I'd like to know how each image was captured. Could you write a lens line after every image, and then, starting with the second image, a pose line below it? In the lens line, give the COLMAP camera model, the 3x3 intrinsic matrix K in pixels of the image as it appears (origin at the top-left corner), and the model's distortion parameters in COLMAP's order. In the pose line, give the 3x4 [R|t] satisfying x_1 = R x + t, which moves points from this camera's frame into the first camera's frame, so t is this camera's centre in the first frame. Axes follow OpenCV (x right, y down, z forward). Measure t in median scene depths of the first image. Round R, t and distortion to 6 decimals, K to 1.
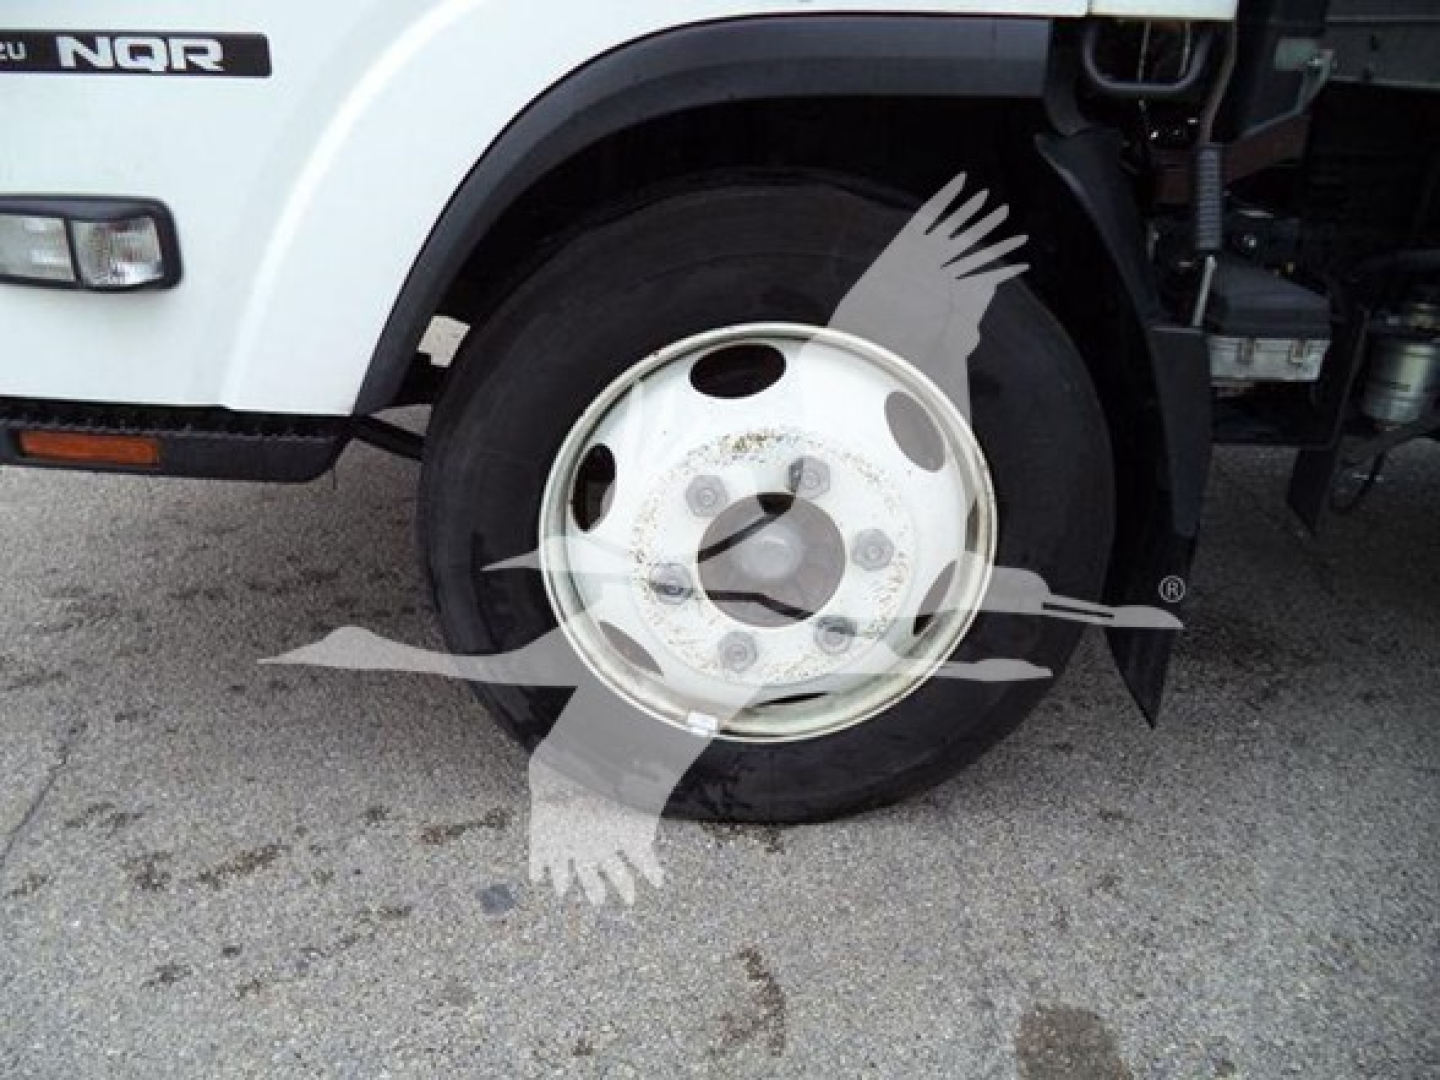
lens RADIAL K [[1182.0, 0, 728.5], [0, 1182.0, 536.0], [0, 0, 1]] dist [-0.008725, -0.031796]
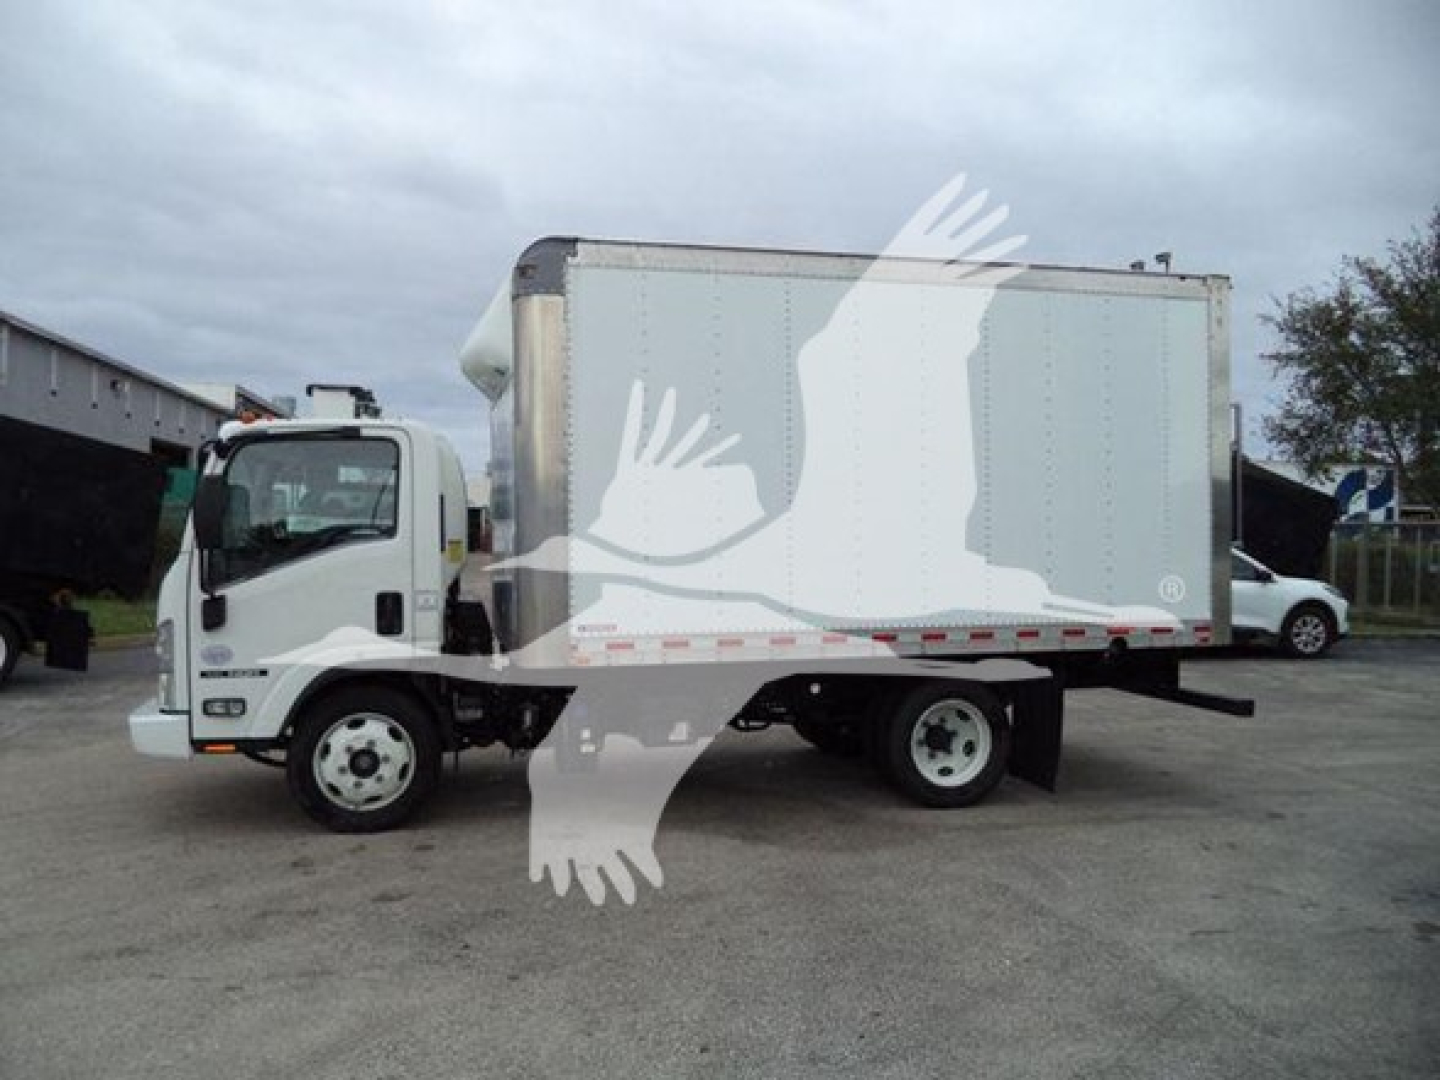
lens RADIAL K [[1182.0, 0, 718.0], [0, 1182.0, 536.6], [0, 0, 1]] dist [-0.008725, -0.031796]
pose [[0.977369, -0.044102, 0.206893, 0.501224], [0.122775, 0.914709, -0.385012, 1.230546], [-0.172267, 0.401700, 0.899423, -4.031425]]
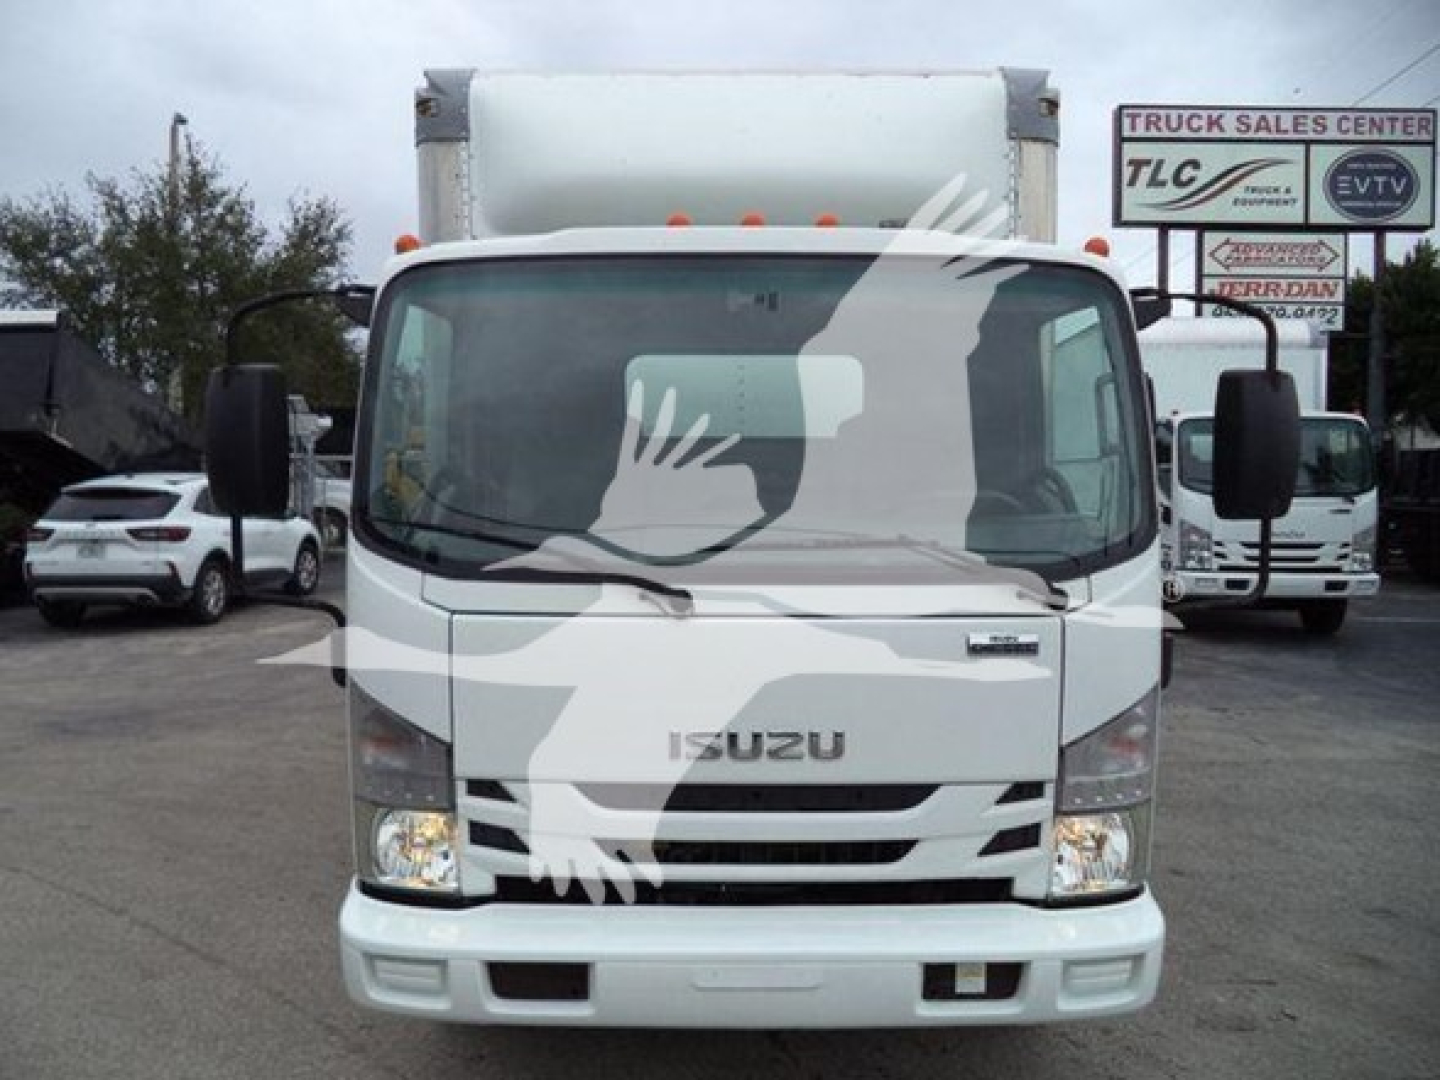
lens RADIAL K [[1182.0, 0, 718.4], [0, 1182.0, 533.5], [0, 0, 1]] dist [-0.008725, -0.031796]
pose [[0.021873, -0.100627, 0.994684, -2.800012], [0.401145, 0.912204, 0.083462, -1.308204], [-0.915753, 0.397187, 0.060319, 1.257471]]
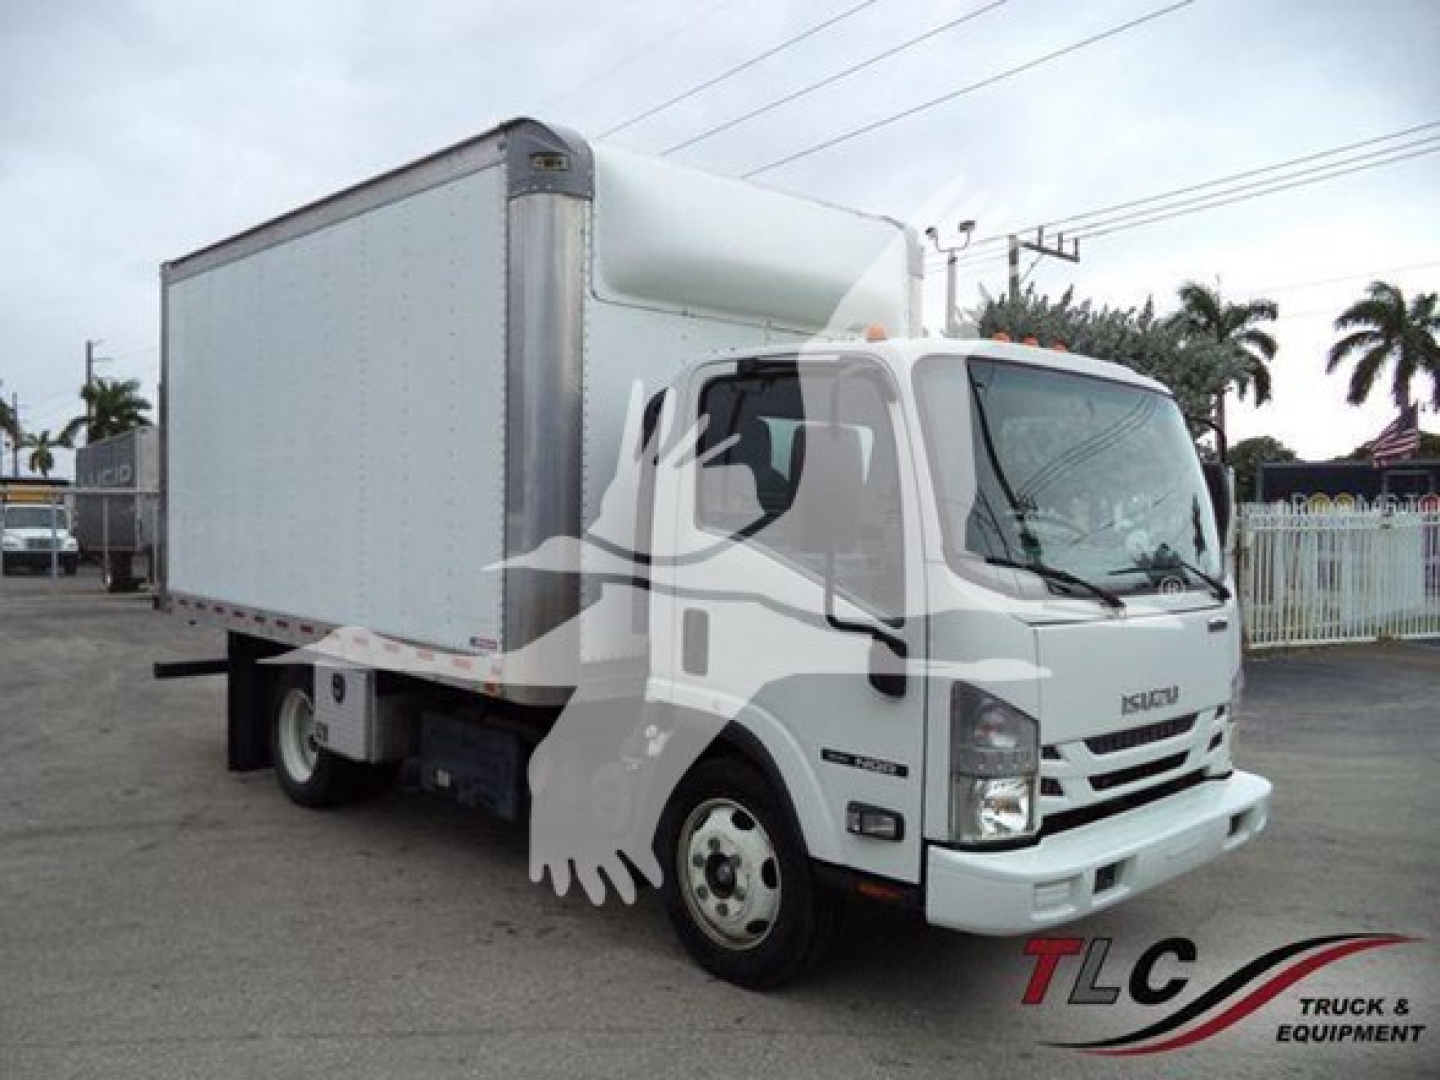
lens RADIAL K [[1182.0, 0, 719.1], [0, 1182.0, 535.2], [0, 0, 1]] dist [-0.008725, -0.031796]
pose [[-0.665459, -0.075238, 0.742633, -2.336572], [0.256607, 0.911210, 0.322258, -2.477268], [-0.700940, 0.405014, -0.587066, 3.928564]]
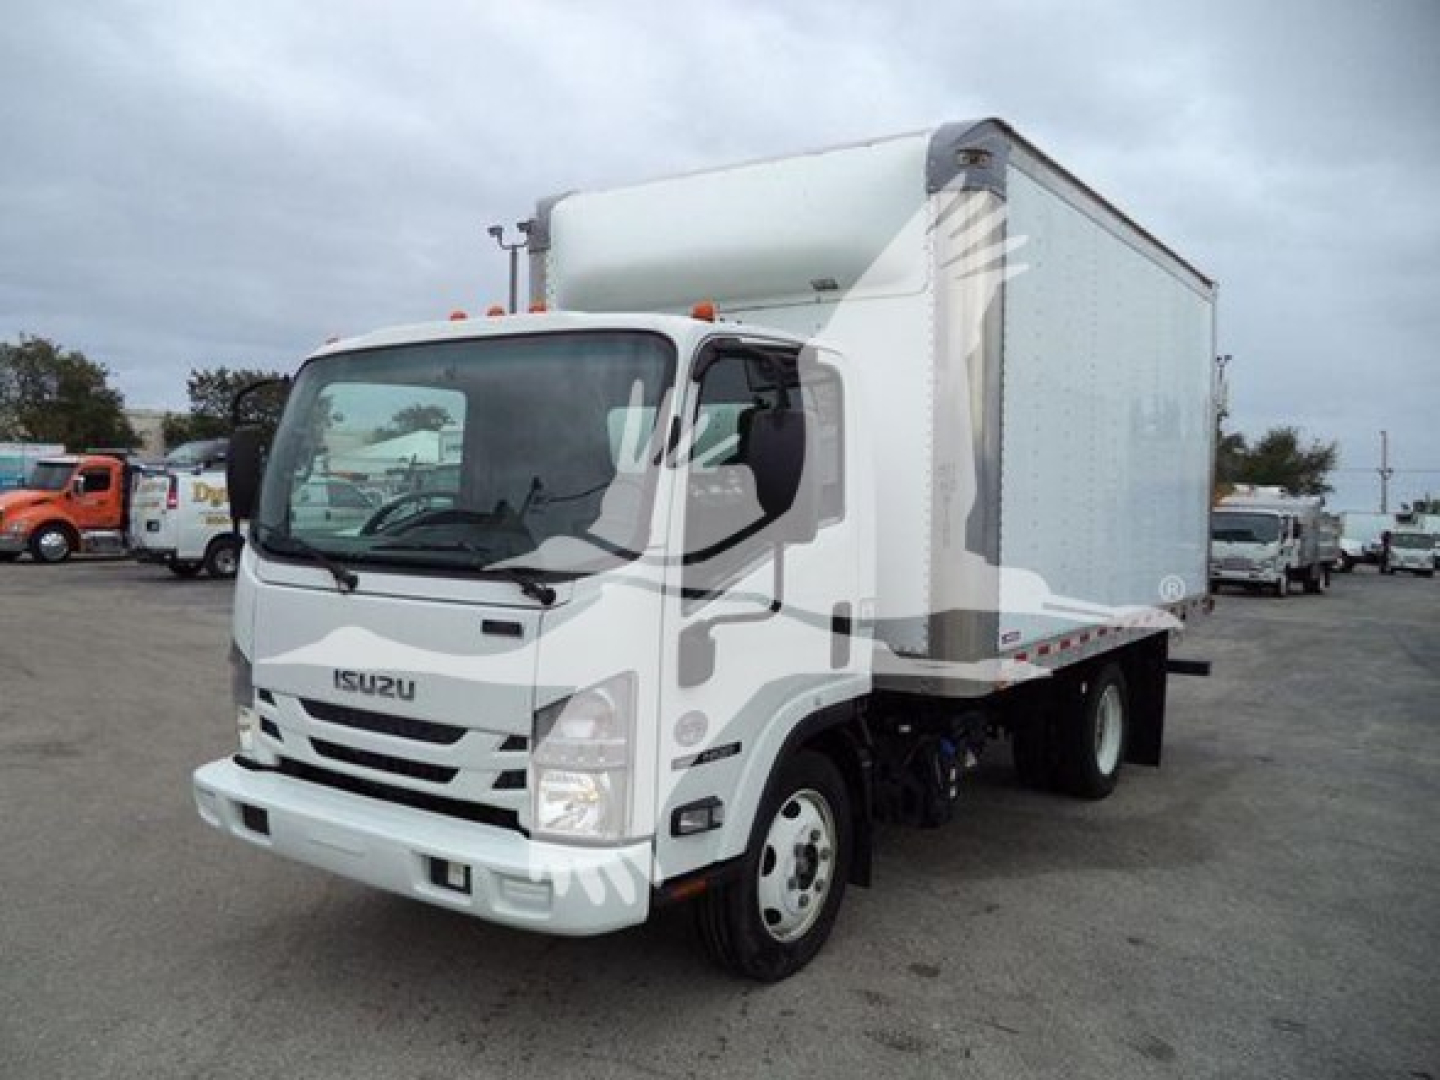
lens RADIAL K [[1182.0, 0, 711.3], [0, 1182.0, 537.4], [0, 0, 1]] dist [-0.008725, -0.031796]
pose [[0.591683, -0.056751, 0.804171, -2.640557], [0.330355, 0.926988, -0.177646, -0.323002], [-0.735375, 0.370772, 0.567231, -0.935834]]
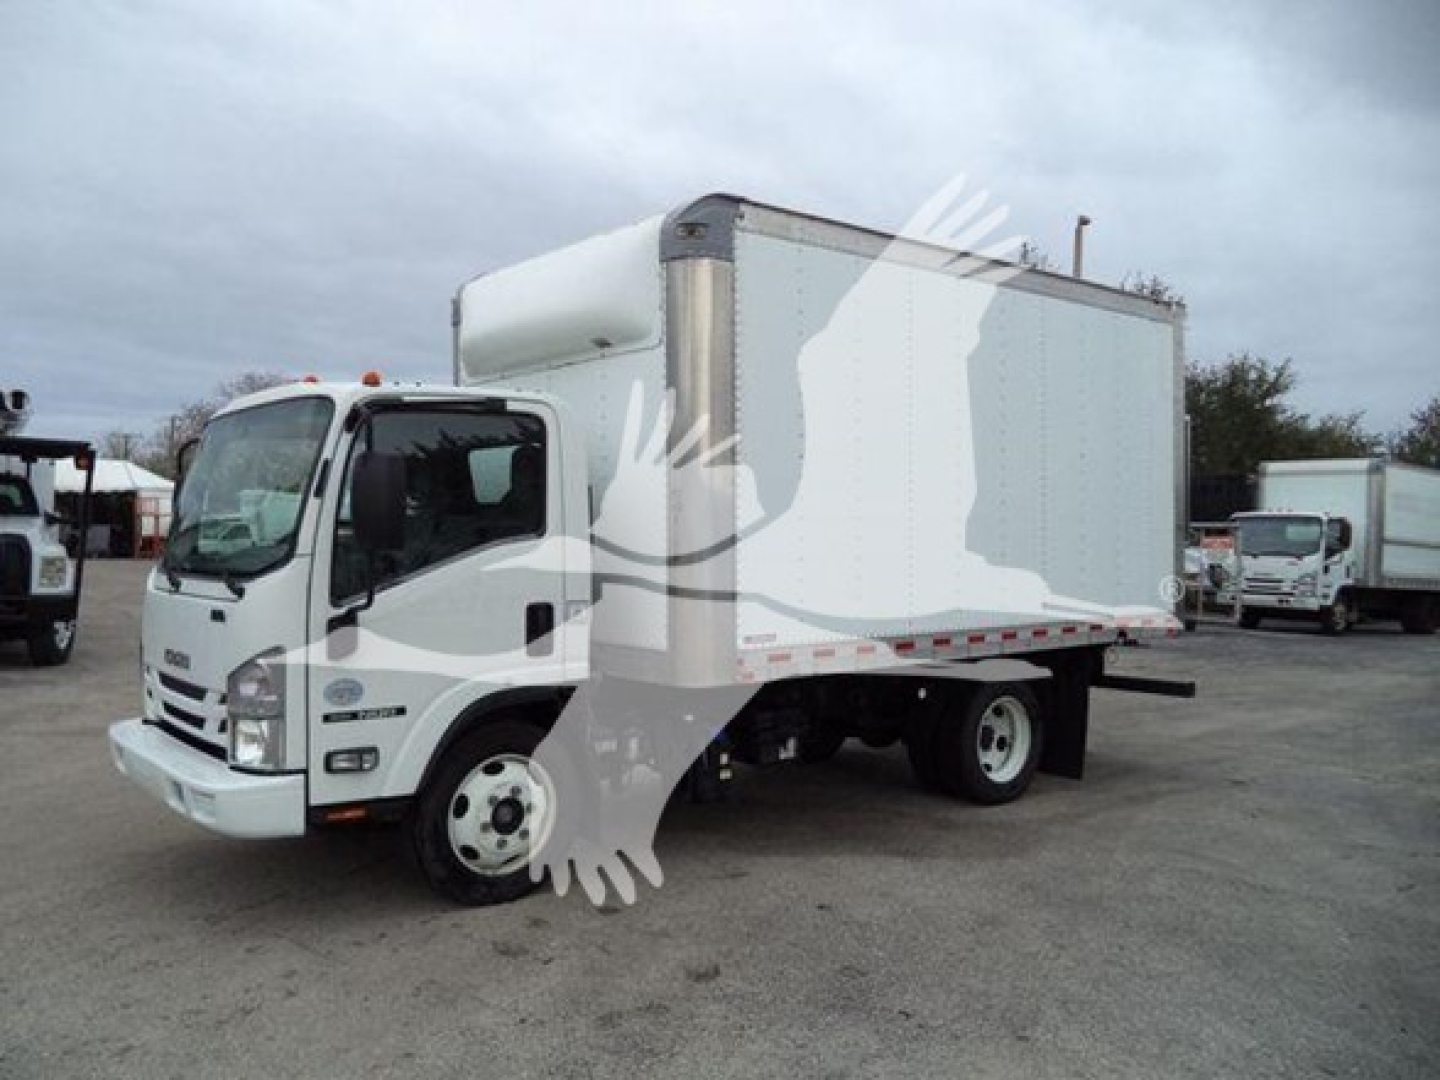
lens RADIAL K [[1182.0, 0, 719.4], [0, 1182.0, 542.2], [0, 0, 1]] dist [-0.008725, -0.031796]
pose [[0.790549, -0.043838, 0.610828, -1.784353], [0.273761, 0.917522, -0.288459, 0.516150], [-0.547802, 0.395262, 0.737347, -2.658888]]
